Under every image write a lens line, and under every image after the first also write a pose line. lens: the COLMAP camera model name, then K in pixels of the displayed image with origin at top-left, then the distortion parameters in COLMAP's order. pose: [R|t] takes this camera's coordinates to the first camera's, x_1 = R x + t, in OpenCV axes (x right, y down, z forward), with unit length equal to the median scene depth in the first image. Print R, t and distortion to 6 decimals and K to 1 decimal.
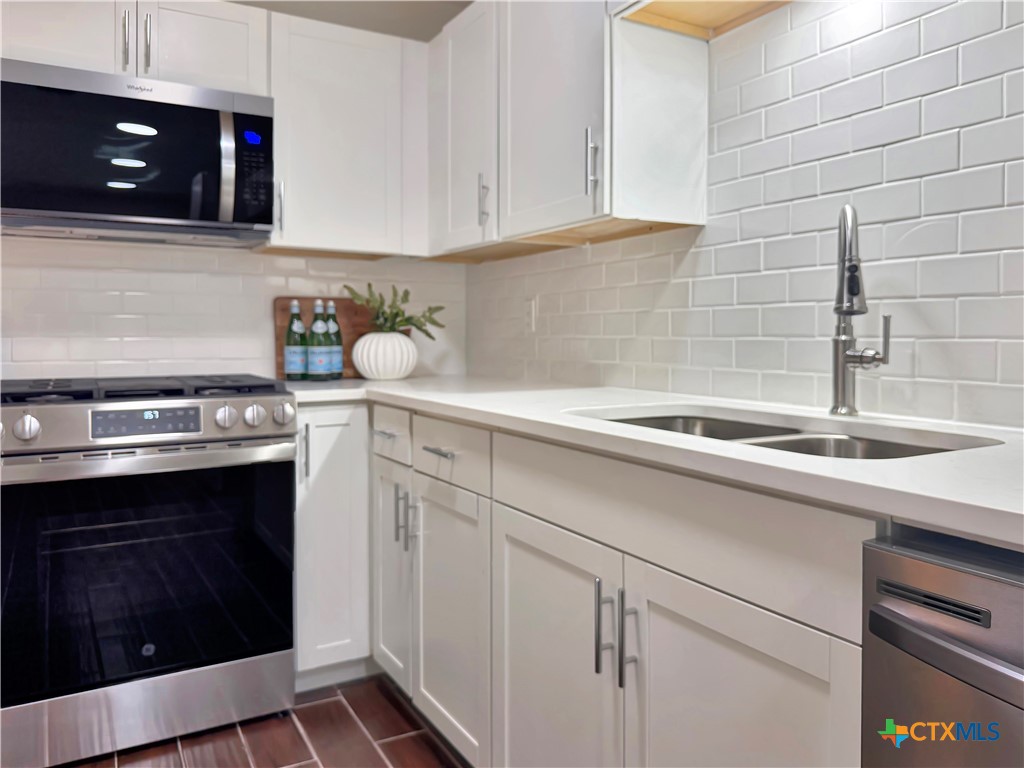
lens RADIAL K [[744.5, 0, 516.0], [0, 744.5, 349.9], [0, 0, 1]] dist [0.033261, -0.032848]
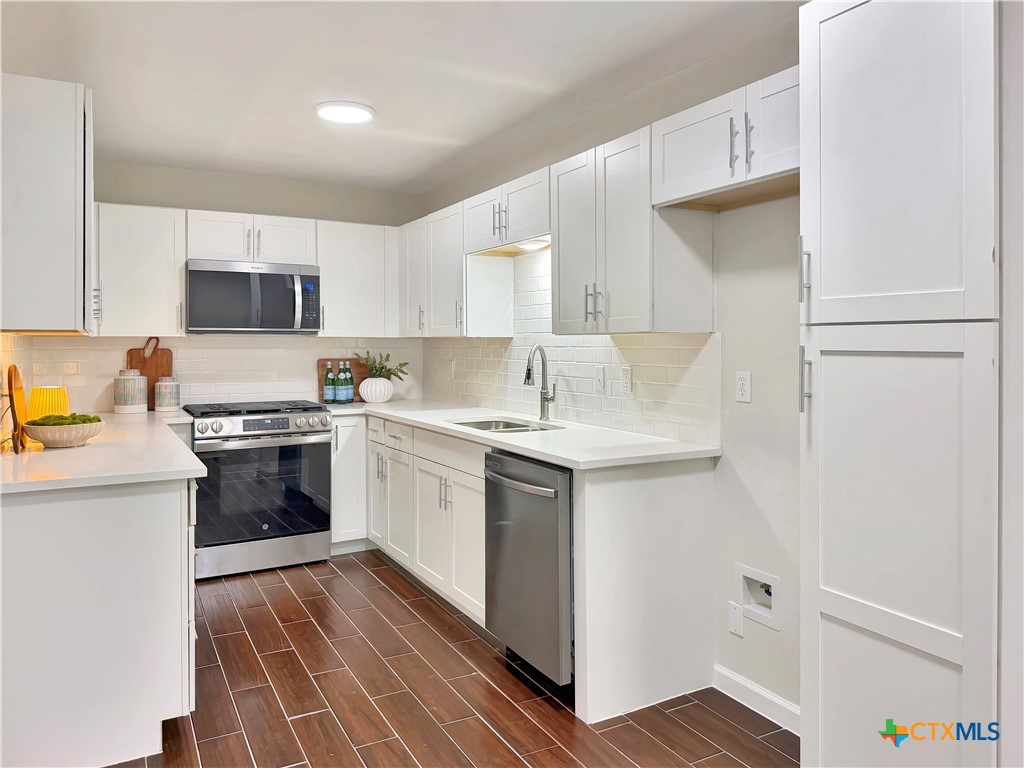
lens RADIAL K [[744.5, 0, 507.4], [0, 744.5, 346.7], [0, 0, 1]] dist [0.033261, -0.032848]
pose [[0.999612, -0.003391, -0.027629, 0.270738], [0.002925, 0.999853, -0.016904, -0.089566], [0.027682, 0.016817, 0.999475, -1.138582]]
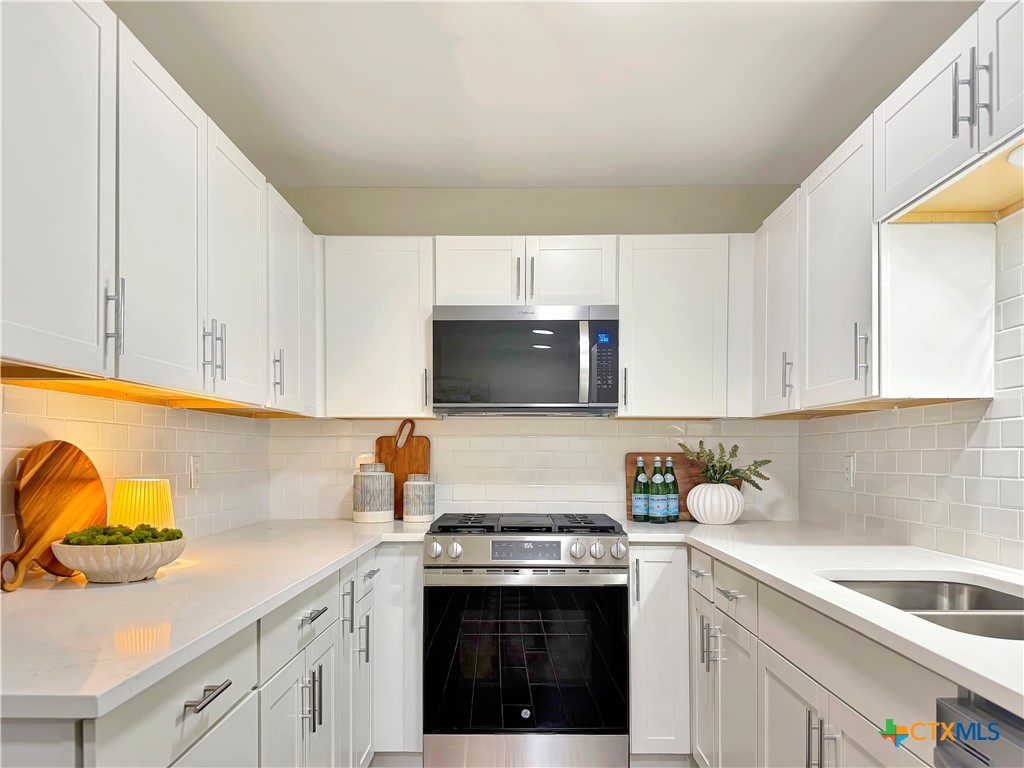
lens RADIAL K [[744.5, 0, 507.2], [0, 744.5, 448.1], [0, 0, 1]] dist [0.033261, -0.032848]
pose [[0.856280, -0.003520, -0.516500, 0.193832], [-0.012037, 0.999569, -0.026768, -0.056292], [0.516371, 0.029138, 0.855869, -0.215344]]
